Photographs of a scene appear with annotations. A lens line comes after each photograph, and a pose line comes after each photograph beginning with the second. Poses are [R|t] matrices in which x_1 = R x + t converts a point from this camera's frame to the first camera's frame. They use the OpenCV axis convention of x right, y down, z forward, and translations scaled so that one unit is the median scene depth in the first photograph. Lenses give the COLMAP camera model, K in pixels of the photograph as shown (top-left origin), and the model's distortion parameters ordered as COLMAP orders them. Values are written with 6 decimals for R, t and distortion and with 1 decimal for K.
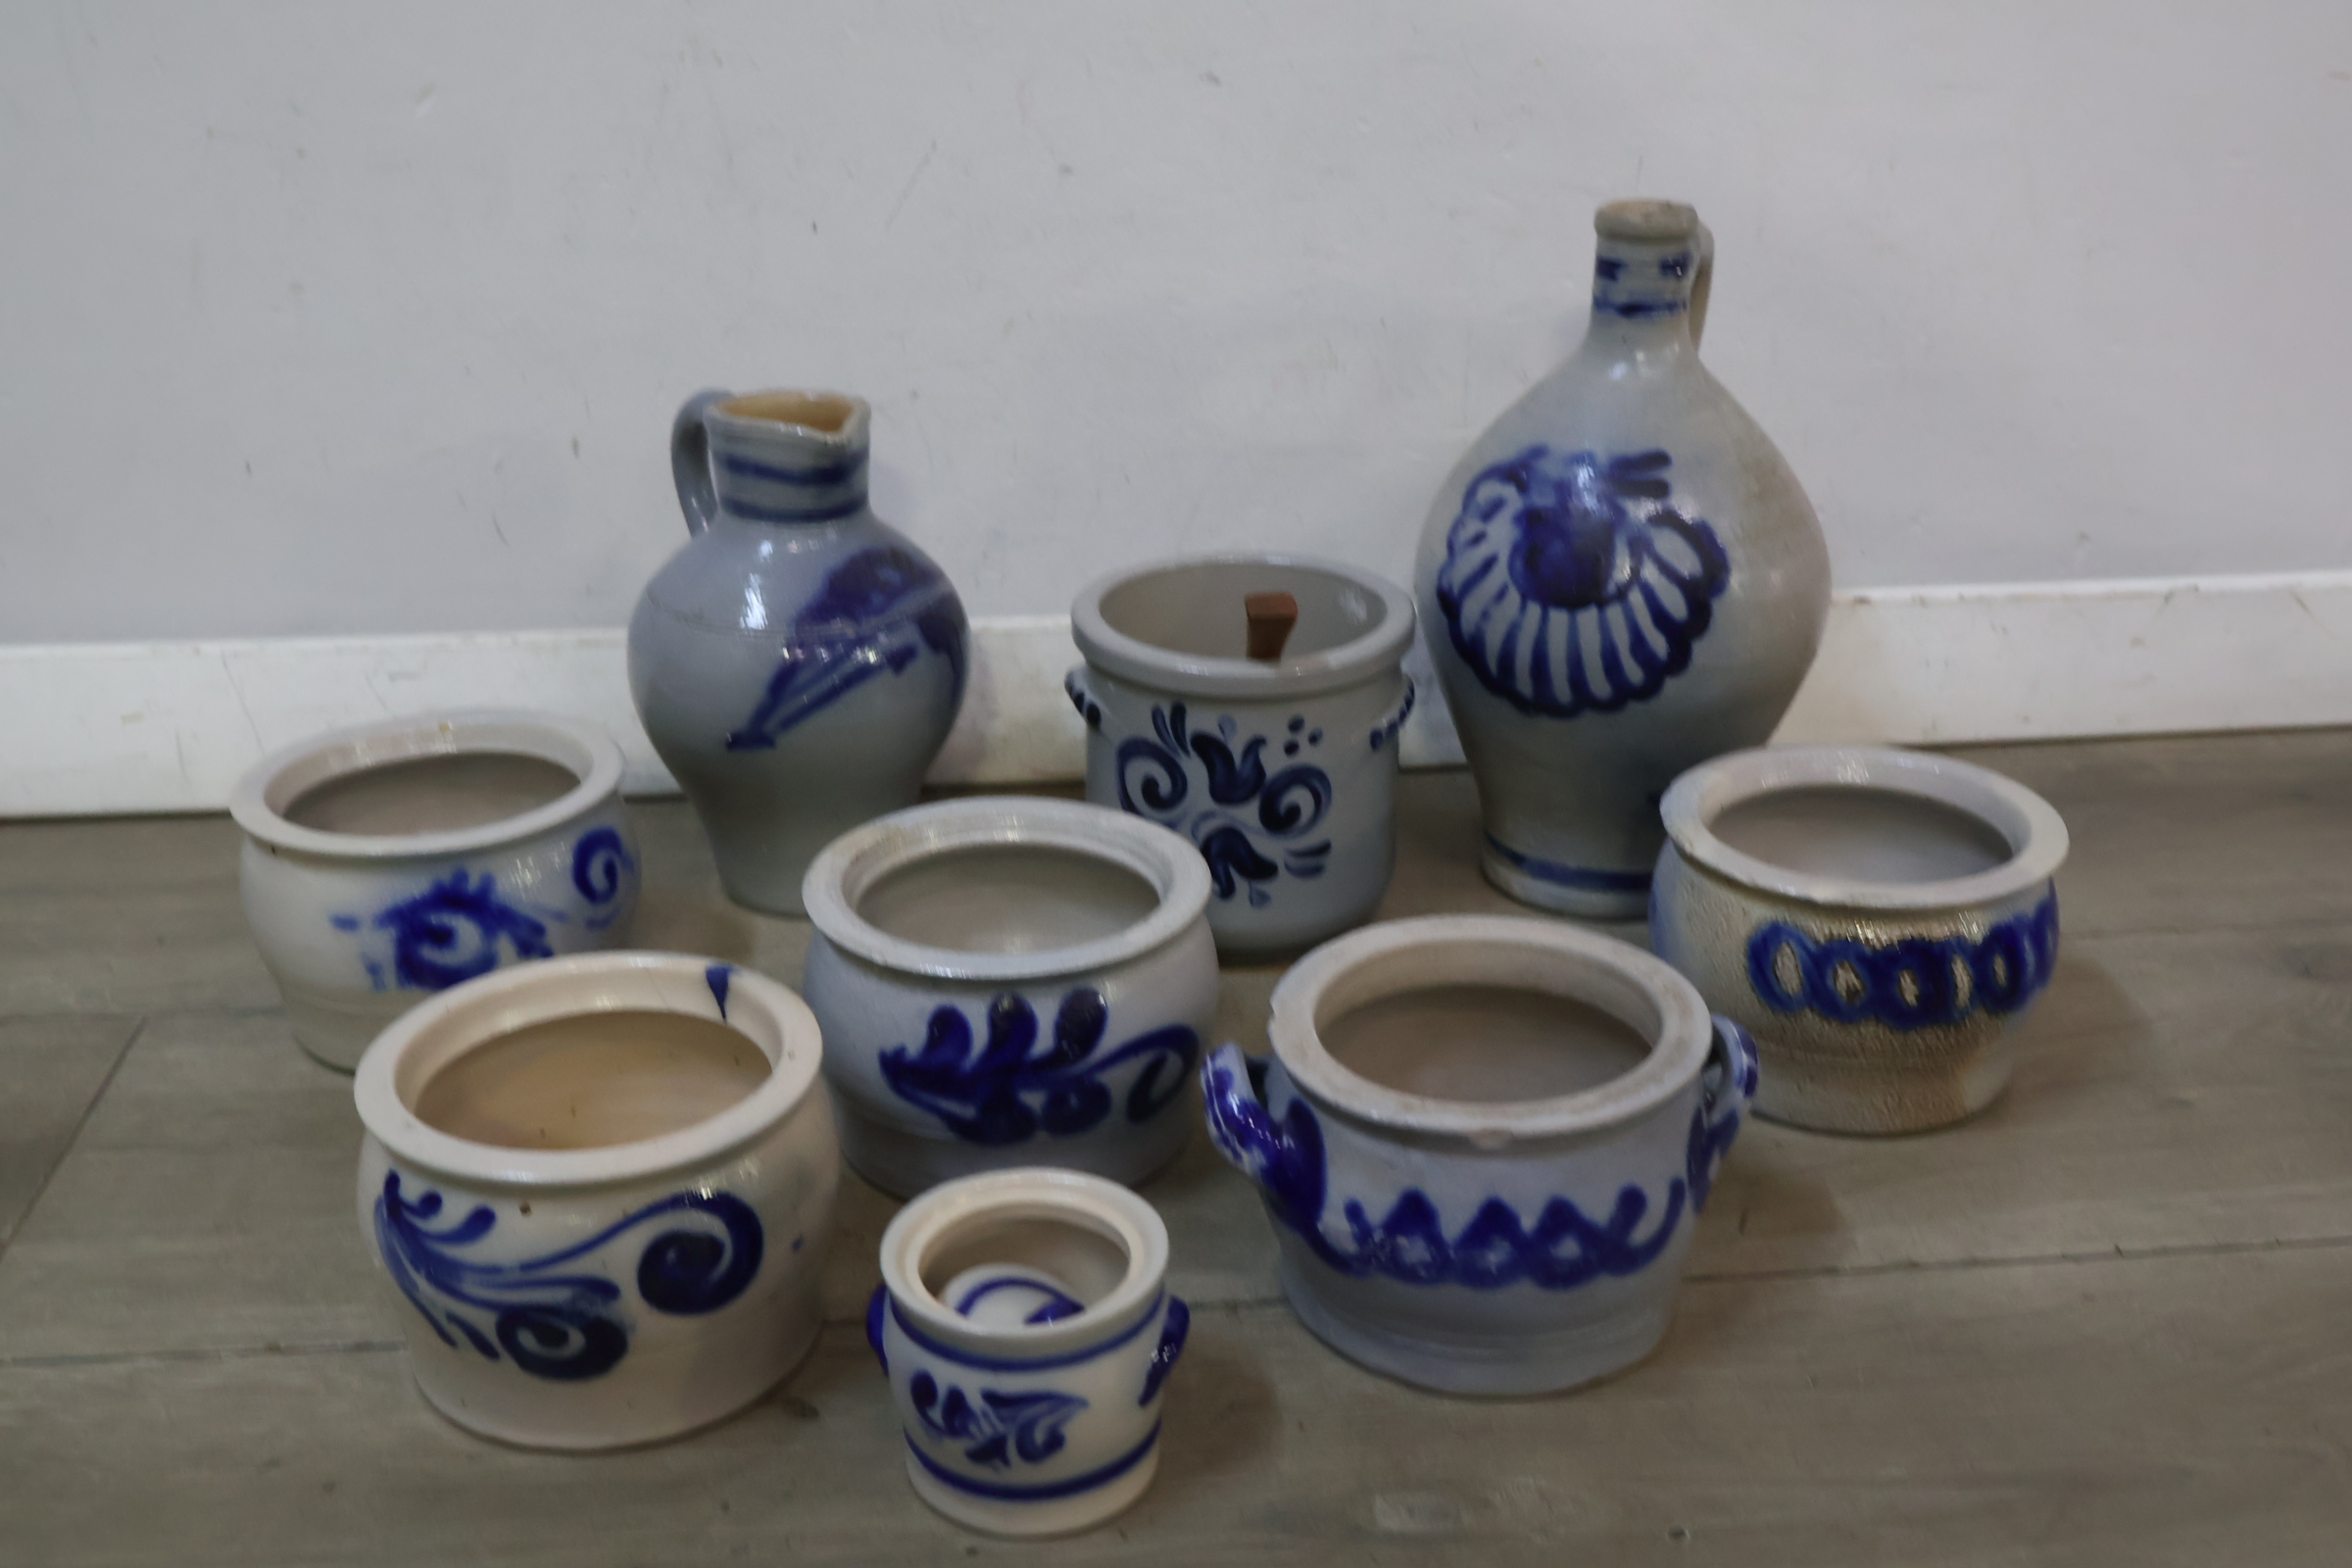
lens RADIAL K [[2493.7, 0, 1186.9], [0, 2493.7, 763.8], [0, 0, 1]] dist [0.000943, 0.000000]
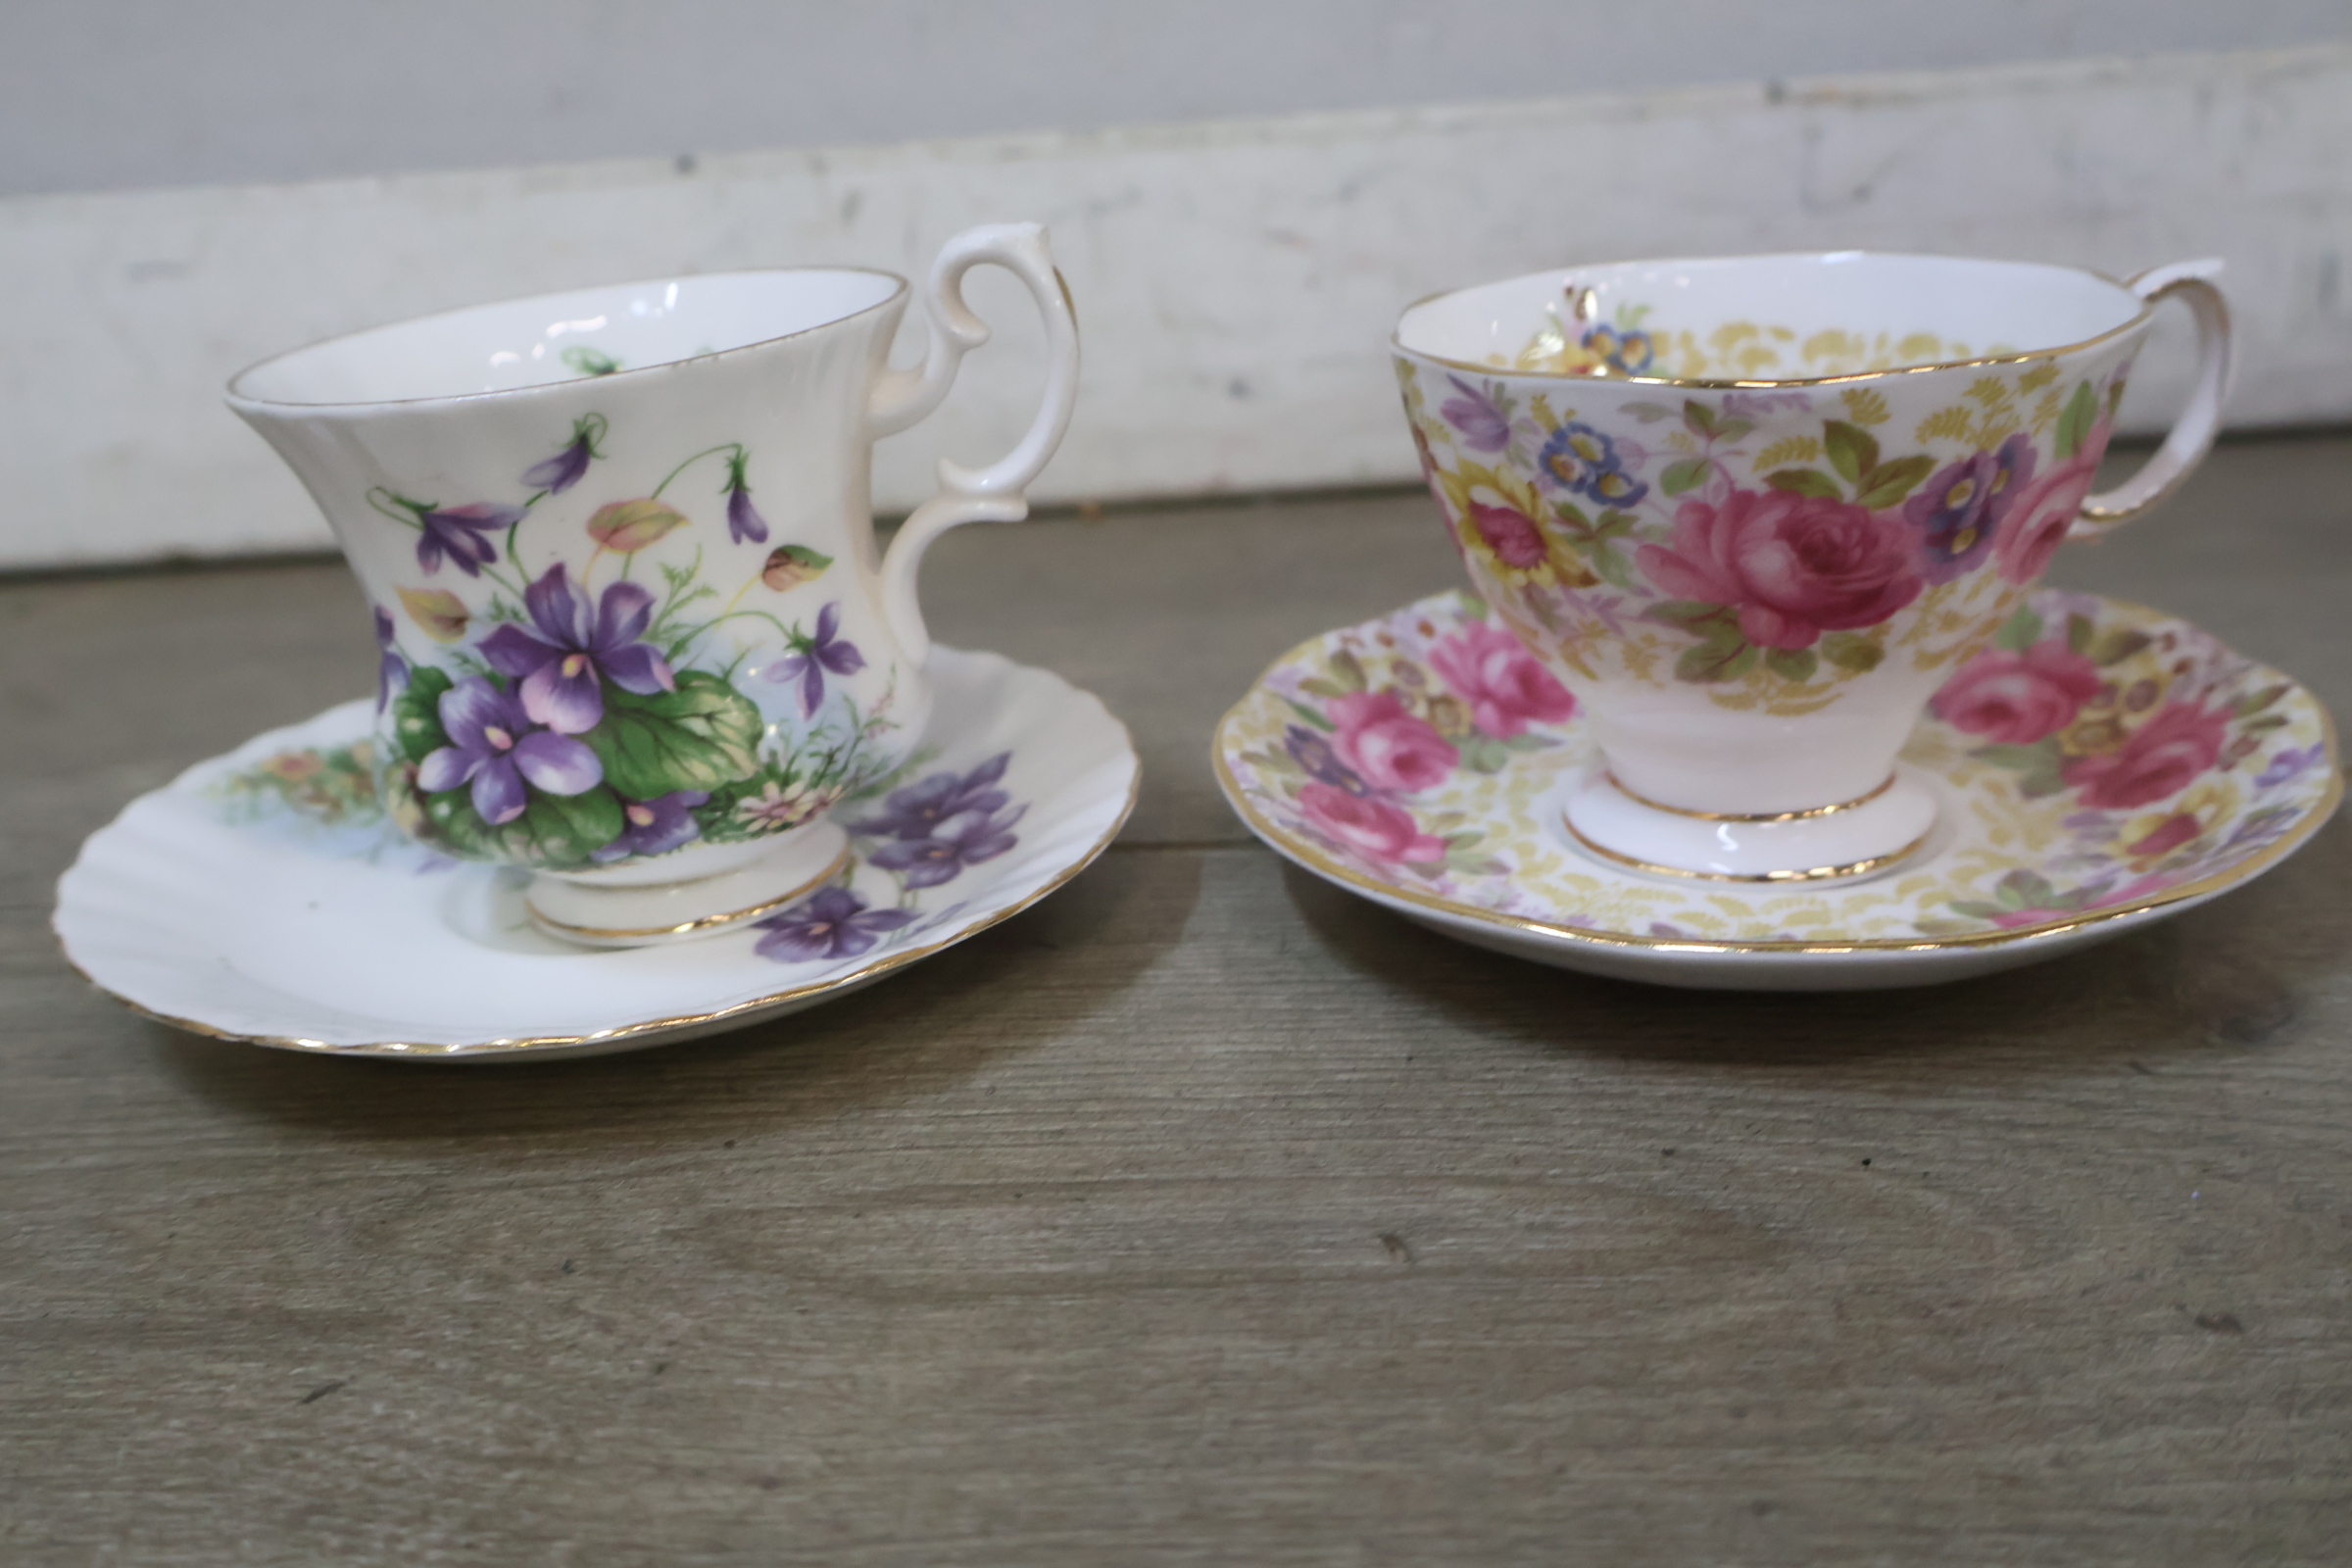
lens RADIAL K [[2493.7, 0, 1174.0], [0, 2493.7, 783.2], [0, 0, 1]] dist [0.000943, 0.000000]
pose [[0.992156, -0.025950, -0.122283, -0.092912], [0.020973, 0.998905, -0.041814, 0.108625], [0.123235, 0.038921, 0.991614, 0.729514]]
